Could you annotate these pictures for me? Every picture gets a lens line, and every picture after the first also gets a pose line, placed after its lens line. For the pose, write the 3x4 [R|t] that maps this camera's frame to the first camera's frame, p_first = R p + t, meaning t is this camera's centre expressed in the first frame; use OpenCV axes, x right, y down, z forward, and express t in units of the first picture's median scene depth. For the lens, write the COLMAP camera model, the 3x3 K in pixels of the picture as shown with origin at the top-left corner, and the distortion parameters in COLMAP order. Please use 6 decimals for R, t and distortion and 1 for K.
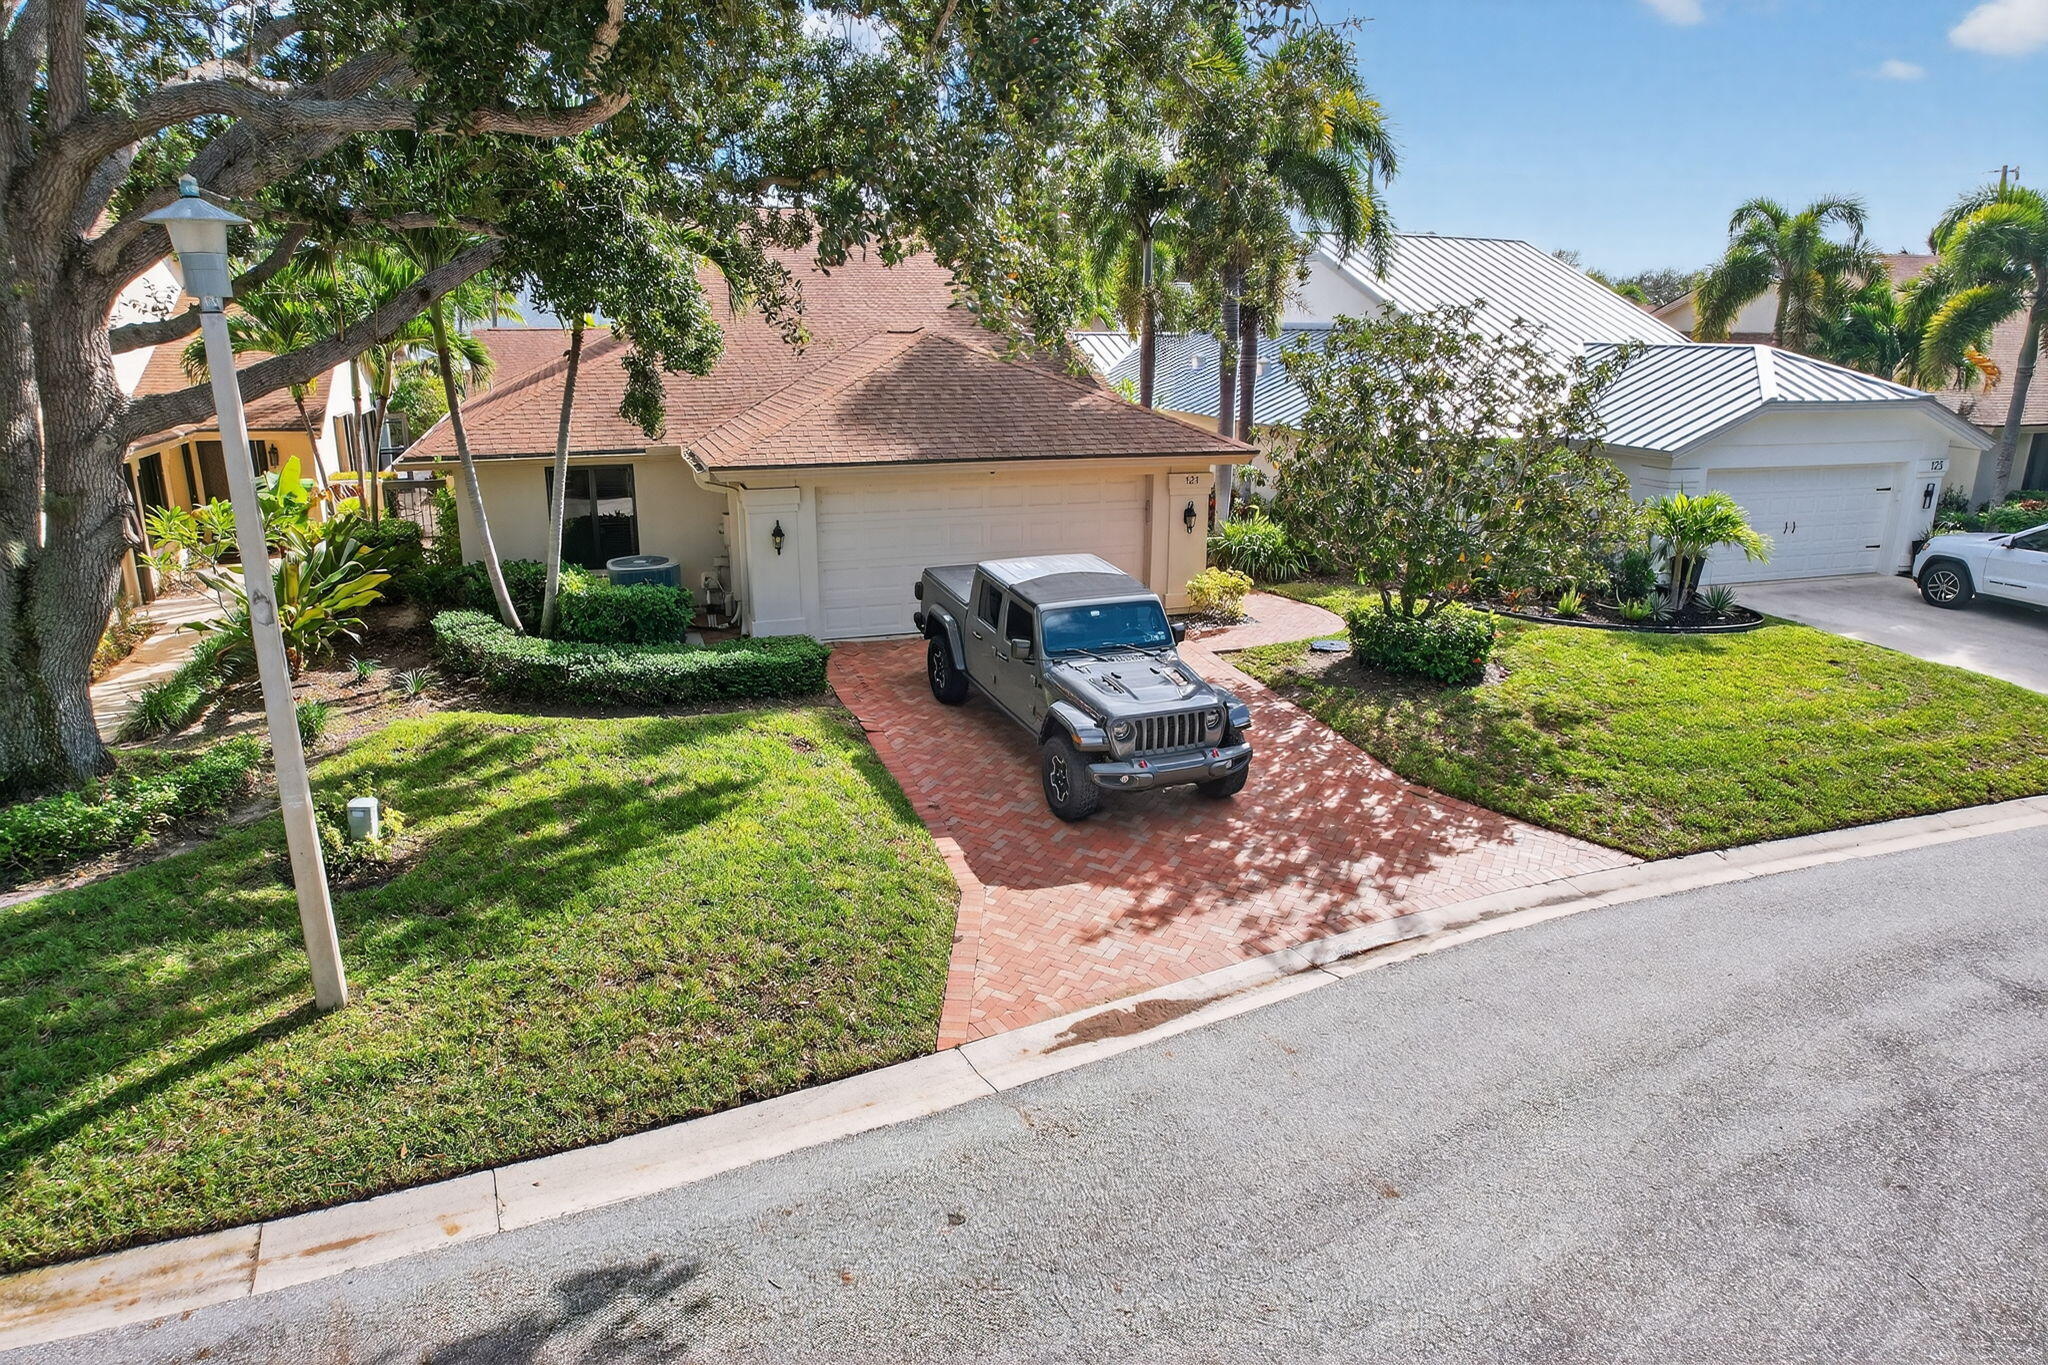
lens RADIAL K [[1305.6, 0, 1021.7], [0, 1305.6, 681.9], [0, 0, 1]] dist [-0.032751, 0.019260]
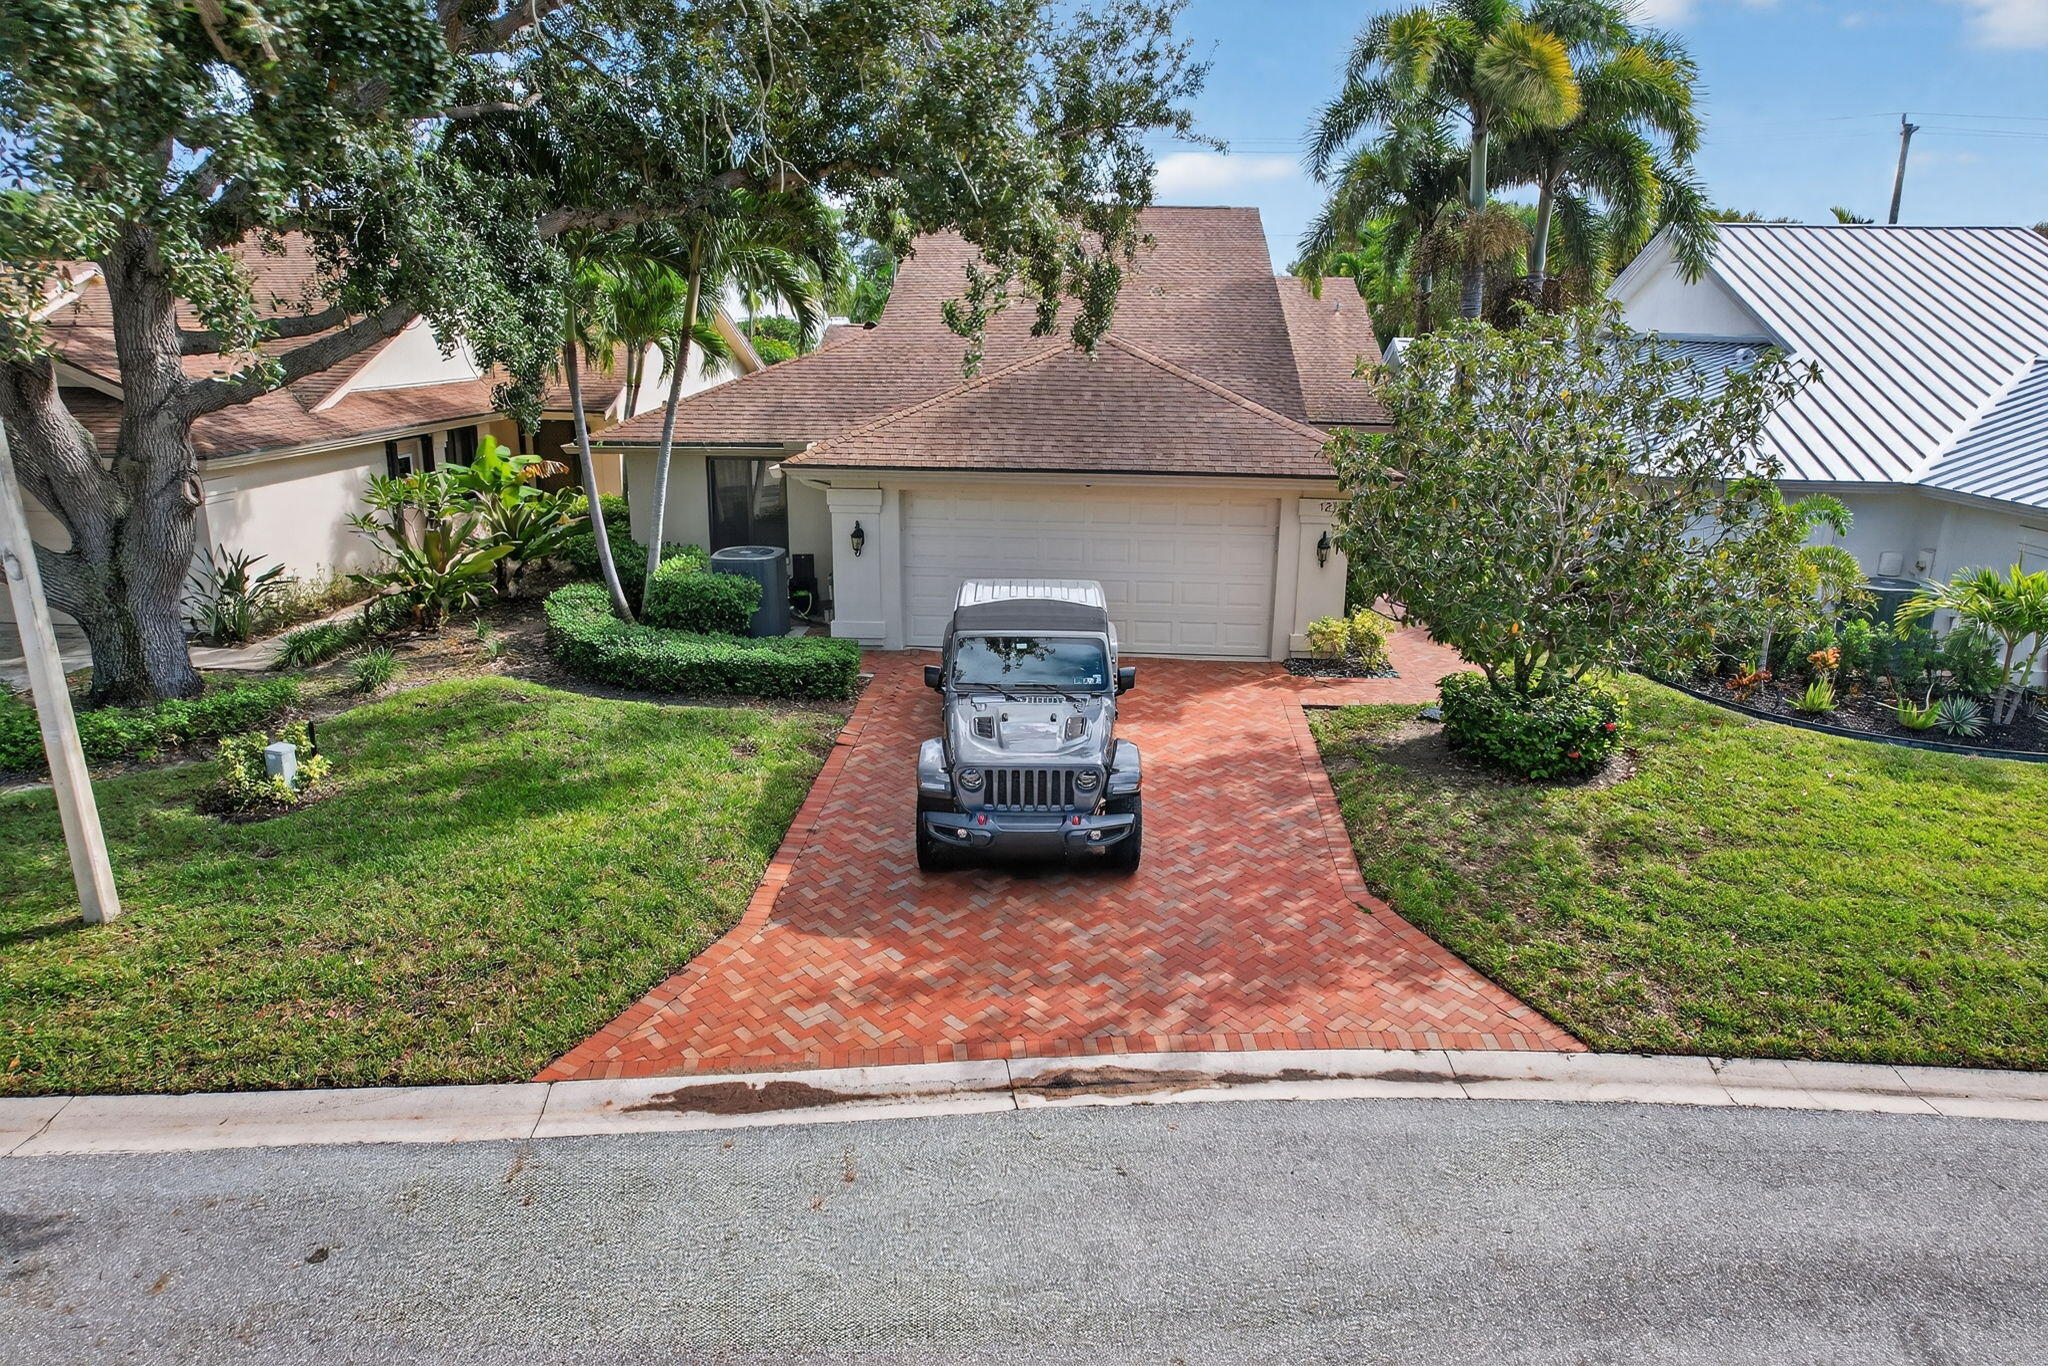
lens RADIAL K [[1305.6, 0, 1026.0], [0, 1305.6, 686.5], [0, 0, 1]] dist [-0.032751, 0.019260]
pose [[0.918665, 0.112417, -0.378703, 0.453278], [-0.112213, 0.993425, 0.022687, -0.051113], [0.378764, 0.021654, 0.925240, 0.189317]]
